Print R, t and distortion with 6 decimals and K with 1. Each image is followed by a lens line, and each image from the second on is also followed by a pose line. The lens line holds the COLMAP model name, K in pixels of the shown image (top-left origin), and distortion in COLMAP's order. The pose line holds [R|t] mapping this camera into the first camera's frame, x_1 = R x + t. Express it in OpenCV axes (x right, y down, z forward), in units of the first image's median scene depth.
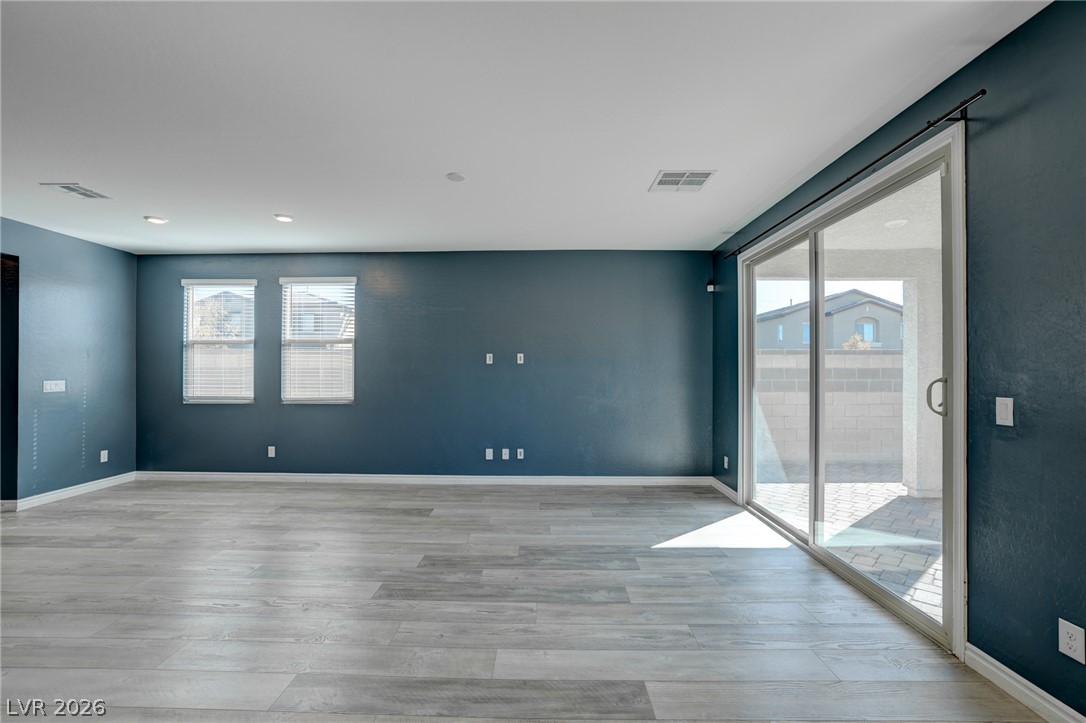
lens RADIAL K [[467.6, 0, 536.5], [0, 467.6, 368.0], [0, 0, 1]] dist [-0.041023, 0.013086]
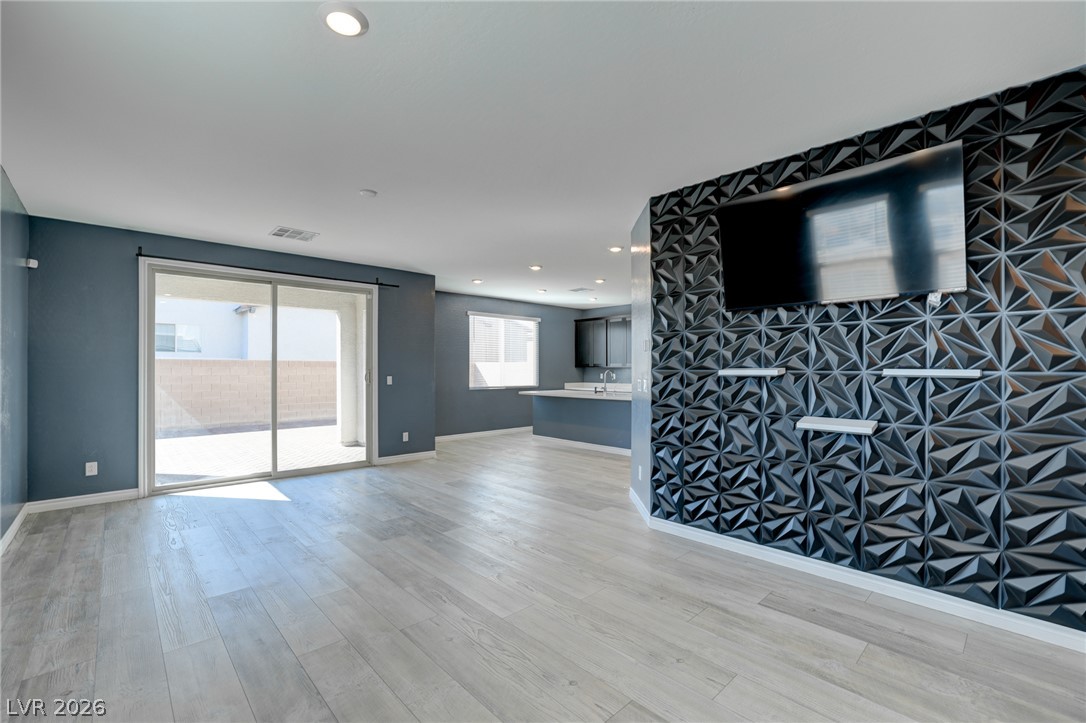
lens RADIAL K [[467.6, 0, 537.9], [0, 467.6, 366.5], [0, 0, 1]] dist [-0.041023, 0.013086]
pose [[-0.694542, 0.004692, 0.719437, -0.938119], [-0.003584, 0.999944, -0.009981, 0.009427], [-0.719443, -0.009511, -0.694486, 1.105898]]
